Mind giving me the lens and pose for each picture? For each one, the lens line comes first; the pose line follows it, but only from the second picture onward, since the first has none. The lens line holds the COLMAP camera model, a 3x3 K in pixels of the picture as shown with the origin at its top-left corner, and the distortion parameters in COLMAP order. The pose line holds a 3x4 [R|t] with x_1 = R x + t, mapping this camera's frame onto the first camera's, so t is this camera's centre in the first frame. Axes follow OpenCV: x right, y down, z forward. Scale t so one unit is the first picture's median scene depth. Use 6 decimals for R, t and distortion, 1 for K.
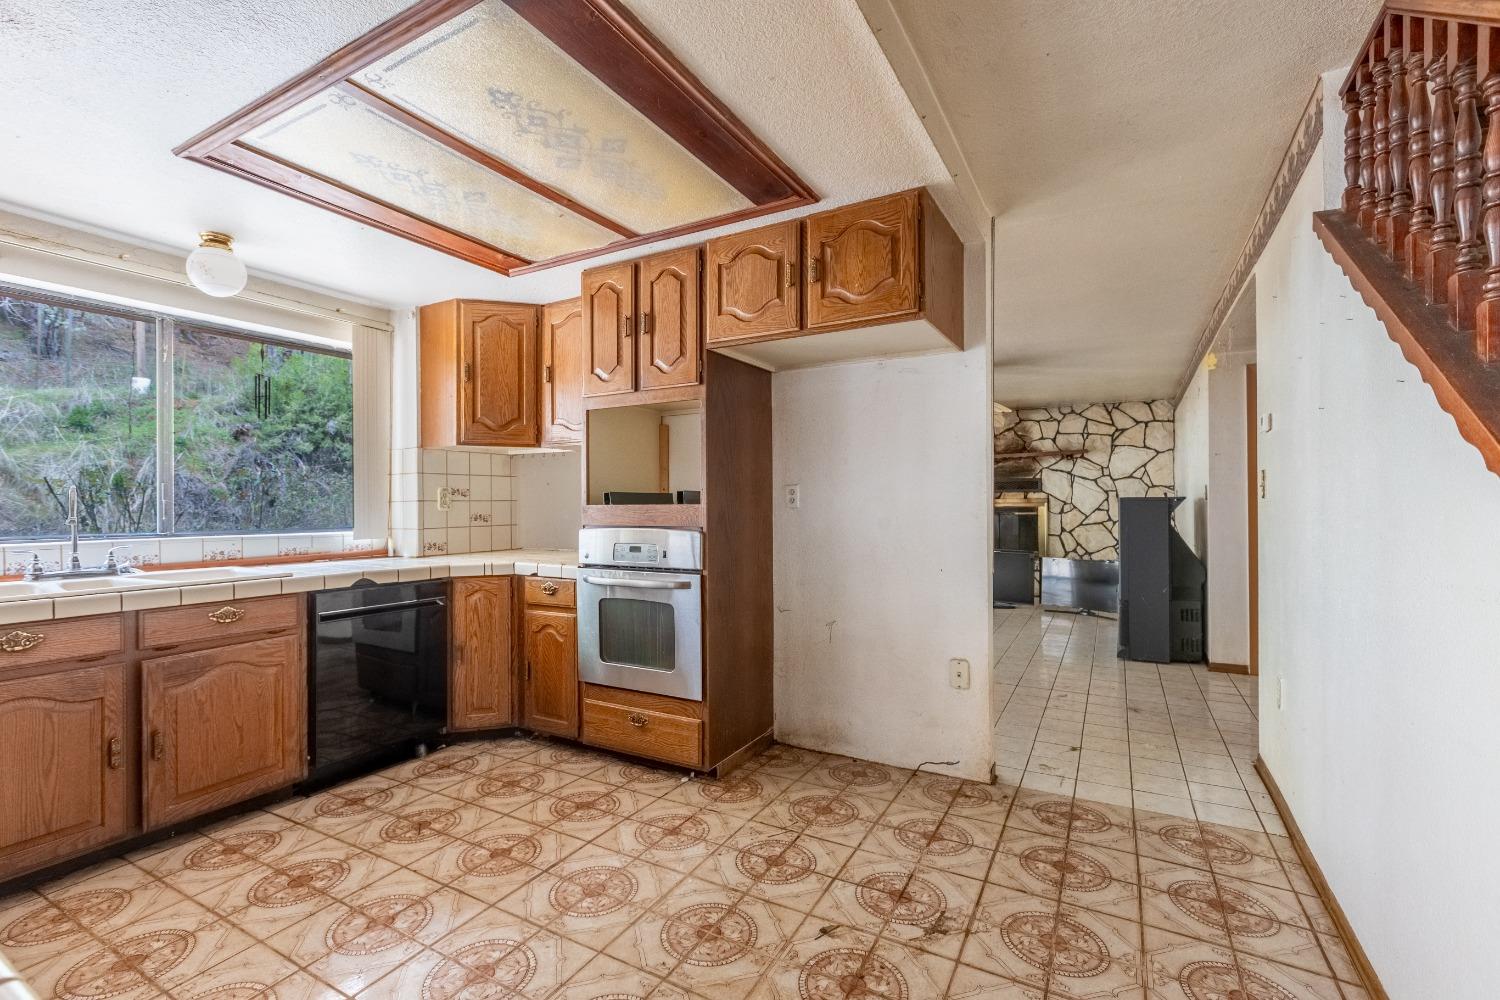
lens RADIAL K [[656.2, 0, 750.0], [0, 656.2, 500.0], [0, 0, 1]] dist [-0.001349, -0.000817]
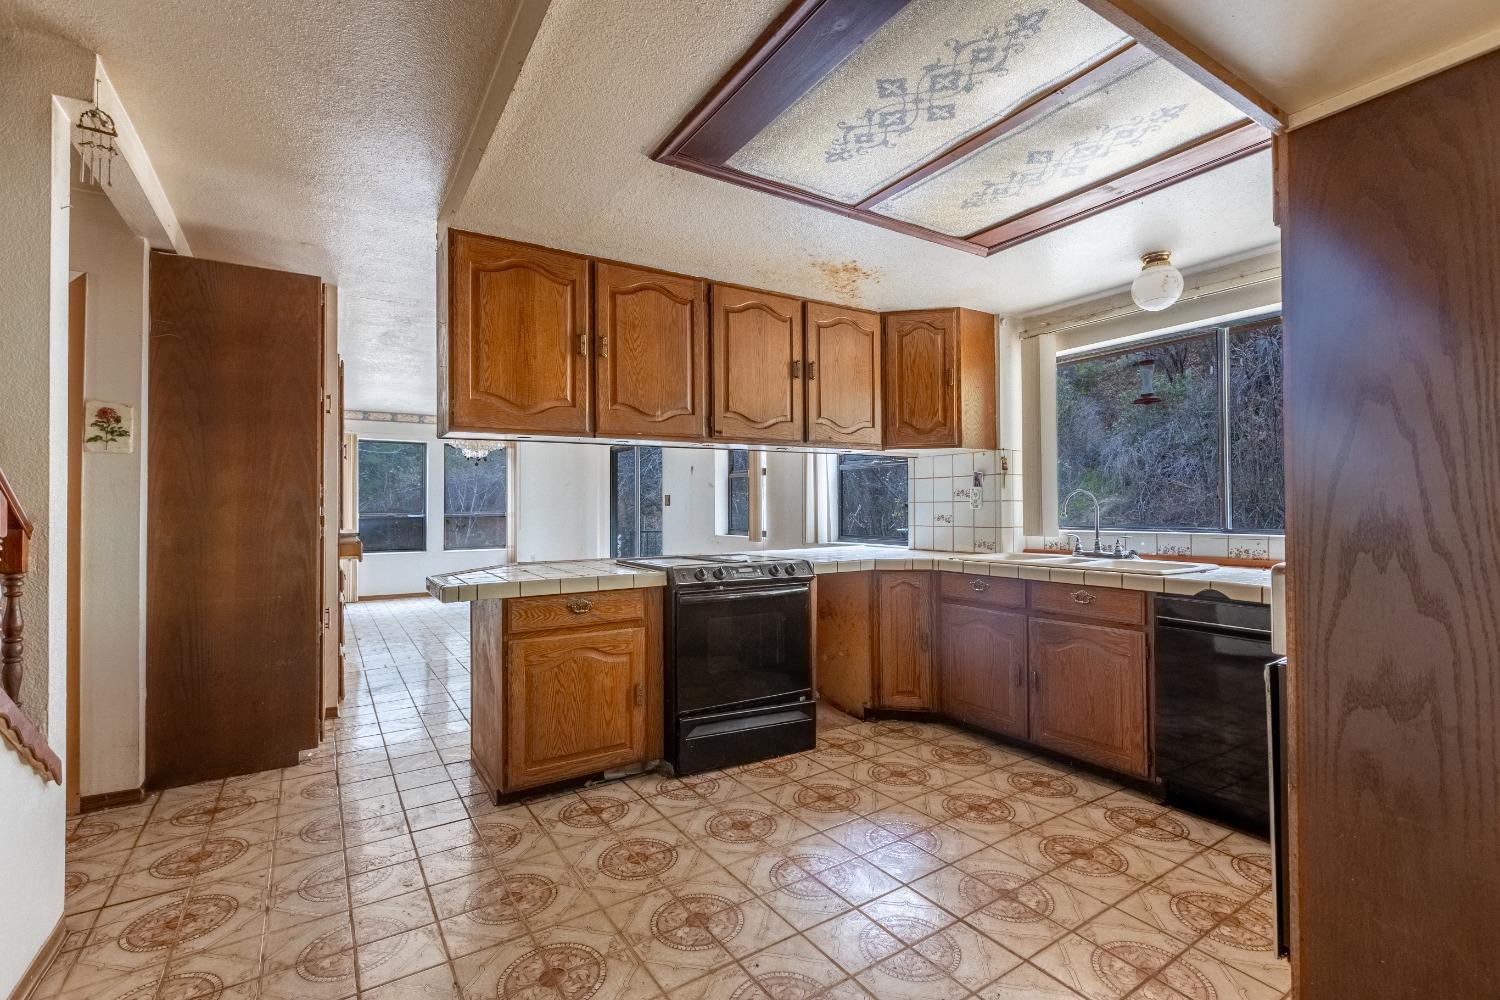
lens RADIAL K [[677.6, 0, 750.0], [0, 677.6, 500.0], [0, 0, 1]] dist [0.002577, 0.000089]
pose [[-0.469309, -0.002423, -0.883031, 0.476608], [0.013391, 0.999862, -0.009860, 0.003952], [0.882932, -0.016452, -0.469212, 0.898730]]
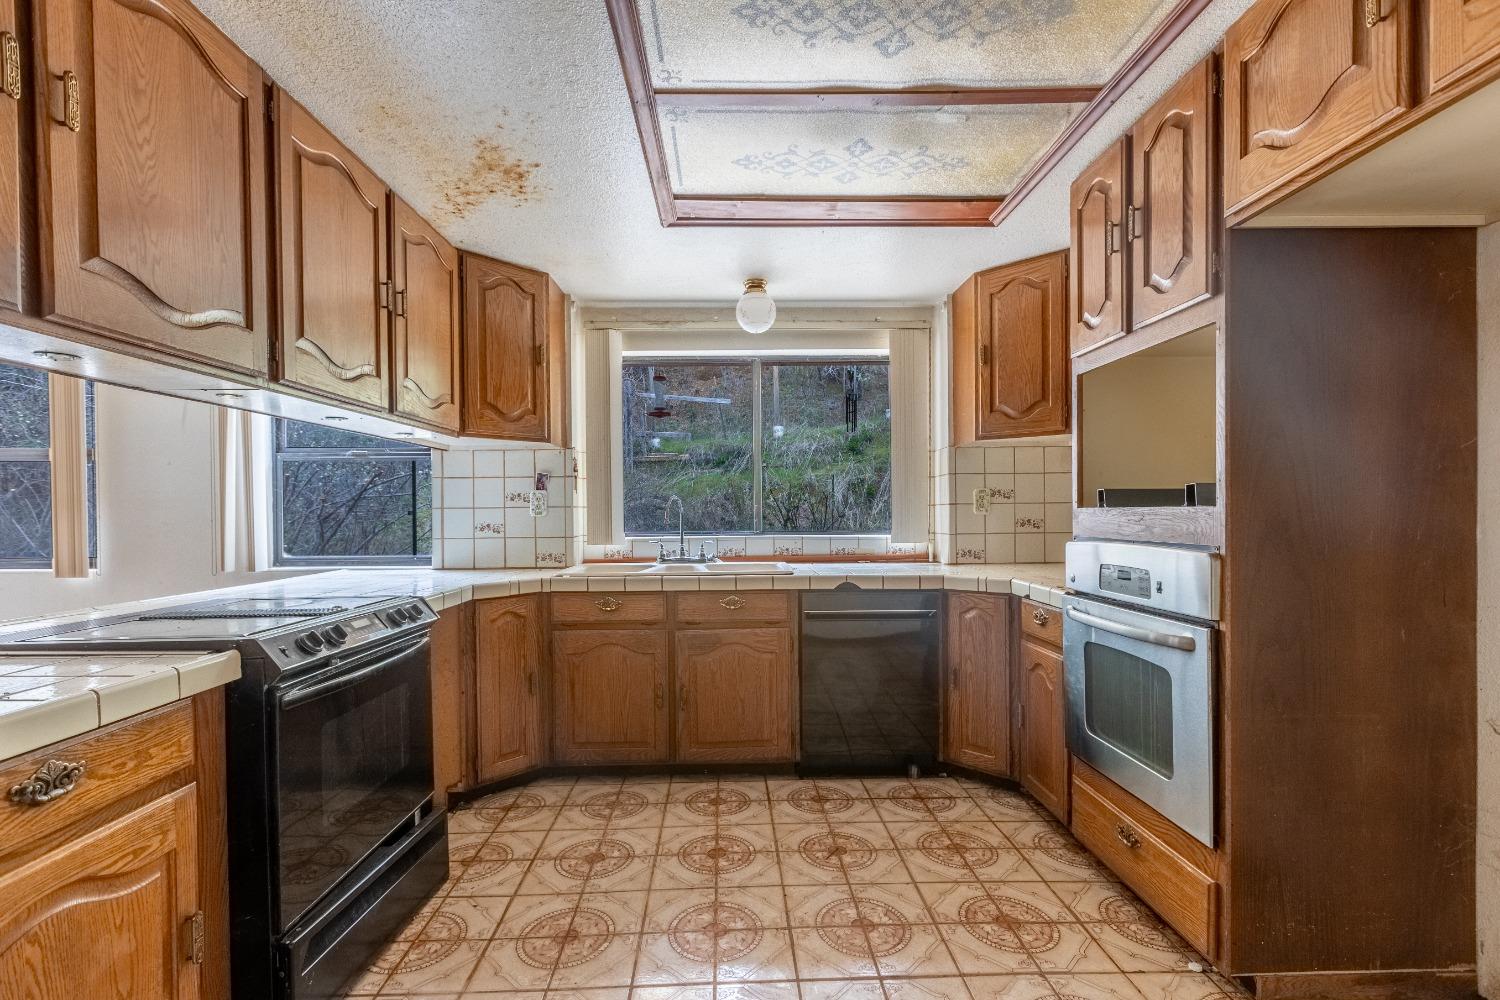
lens RADIAL K [[668.6, 0, 749.3], [0, 668.6, 518.3], [0, 0, 1]] dist [-0.002760, -0.000109]
pose [[0.510713, 0.009712, -0.859696, 0.216566], [0.011351, 0.999773, 0.018038, 0.001799], [0.859676, -0.018971, 0.510487, 0.355652]]
